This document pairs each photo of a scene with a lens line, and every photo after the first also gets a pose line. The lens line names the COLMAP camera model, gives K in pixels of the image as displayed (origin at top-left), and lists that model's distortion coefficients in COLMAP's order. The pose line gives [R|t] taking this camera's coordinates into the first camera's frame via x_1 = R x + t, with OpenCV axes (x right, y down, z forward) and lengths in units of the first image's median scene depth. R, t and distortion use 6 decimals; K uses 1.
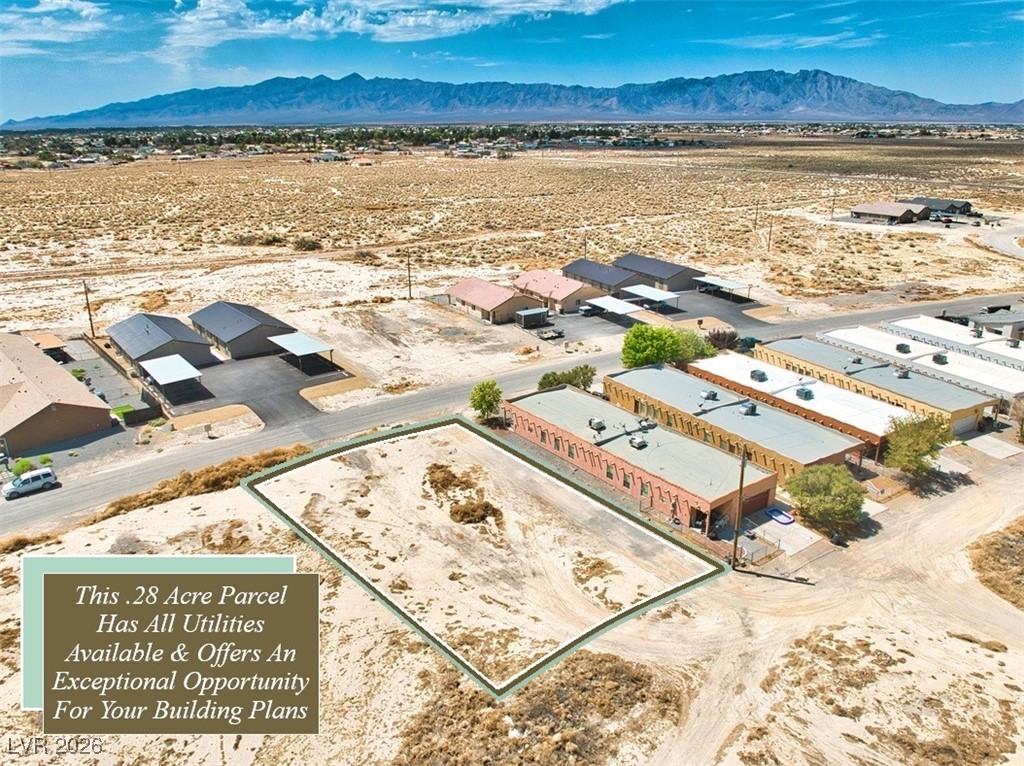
lens RADIAL K [[738.6, 0, 514.8], [0, 738.6, 424.7], [0, 0, 1]] dist [-0.027365, -0.011560]
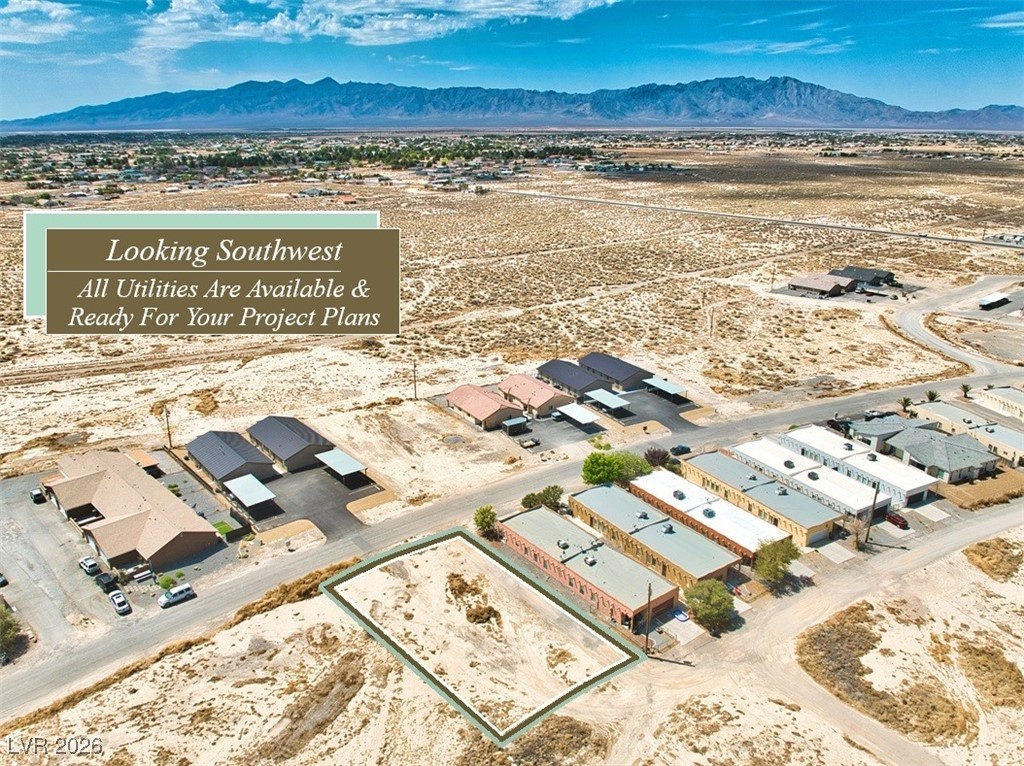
lens RADIAL K [[742.3, 0, 515.0], [0, 742.3, 408.0], [0, 0, 1]] dist [-0.014566, -0.025670]
pose [[0.999464, -0.007344, 0.031895, -0.023634], [0.008139, 0.999658, -0.024872, -0.194621], [-0.031701, 0.025119, 0.999182, -0.393205]]
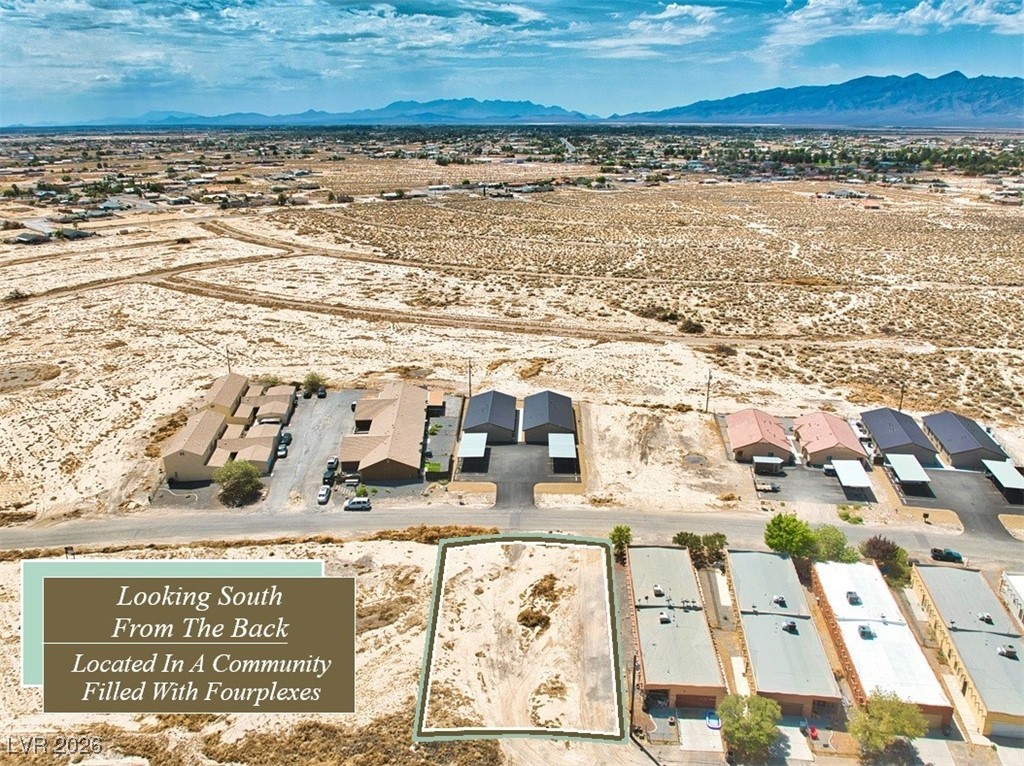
lens RADIAL K [[749.2, 0, 516.6], [0, 749.2, 385.9], [0, 0, 1]] dist [-0.004113, -0.049457]
pose [[0.766601, 0.218627, -0.603760, 0.535360], [-0.247203, 0.968267, 0.036741, -0.283751], [0.592633, 0.121085, 0.796319, -0.217127]]
